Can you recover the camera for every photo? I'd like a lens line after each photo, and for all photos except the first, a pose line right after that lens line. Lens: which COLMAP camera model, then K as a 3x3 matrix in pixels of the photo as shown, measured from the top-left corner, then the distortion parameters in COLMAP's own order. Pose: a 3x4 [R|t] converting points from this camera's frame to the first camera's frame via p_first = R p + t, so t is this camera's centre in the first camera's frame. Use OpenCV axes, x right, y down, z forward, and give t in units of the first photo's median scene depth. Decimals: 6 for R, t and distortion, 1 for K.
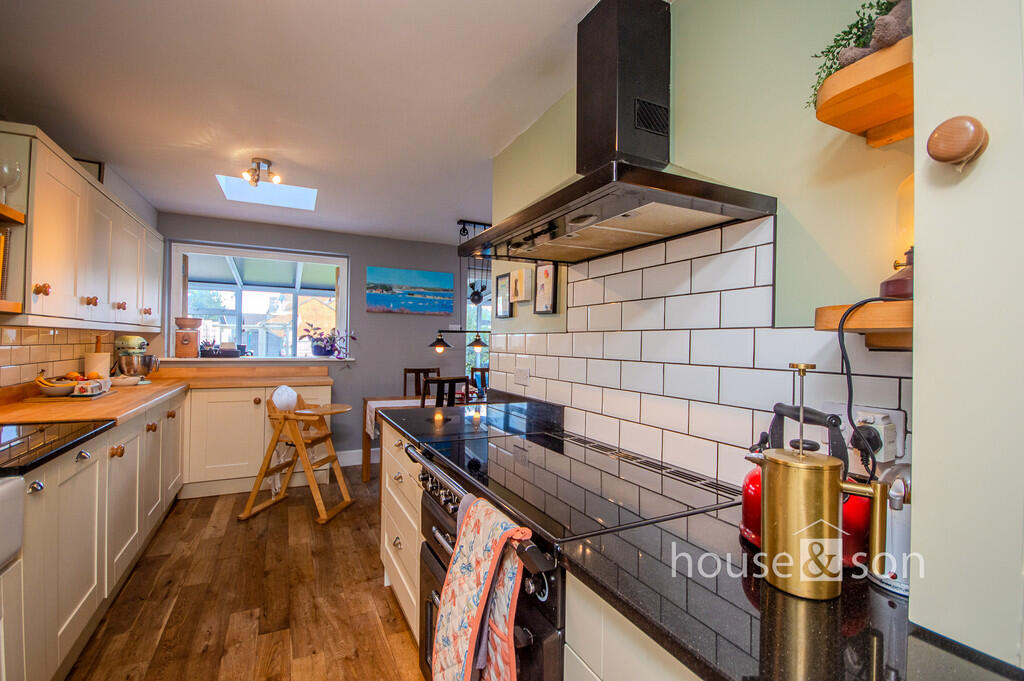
lens RADIAL K [[453.3, 0, 512.0], [0, 453.3, 340.5], [0, 0, 1]] dist [0.001795, -0.005579]
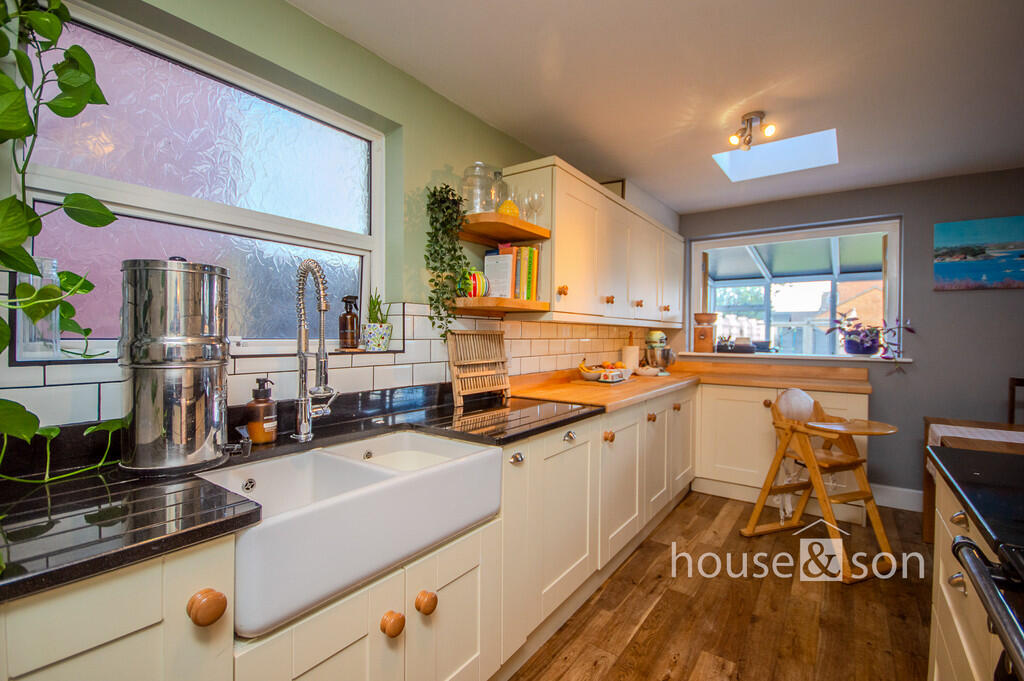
lens RADIAL K [[453.3, 0, 512.0], [0, 453.3, 340.5], [0, 0, 1]] dist [0.001795, -0.005579]
pose [[0.462187, -0.002460, -0.886779, -0.016921], [0.005397, 0.999985, 0.000039, 0.010366], [0.886766, -0.004804, 0.462194, 0.174953]]
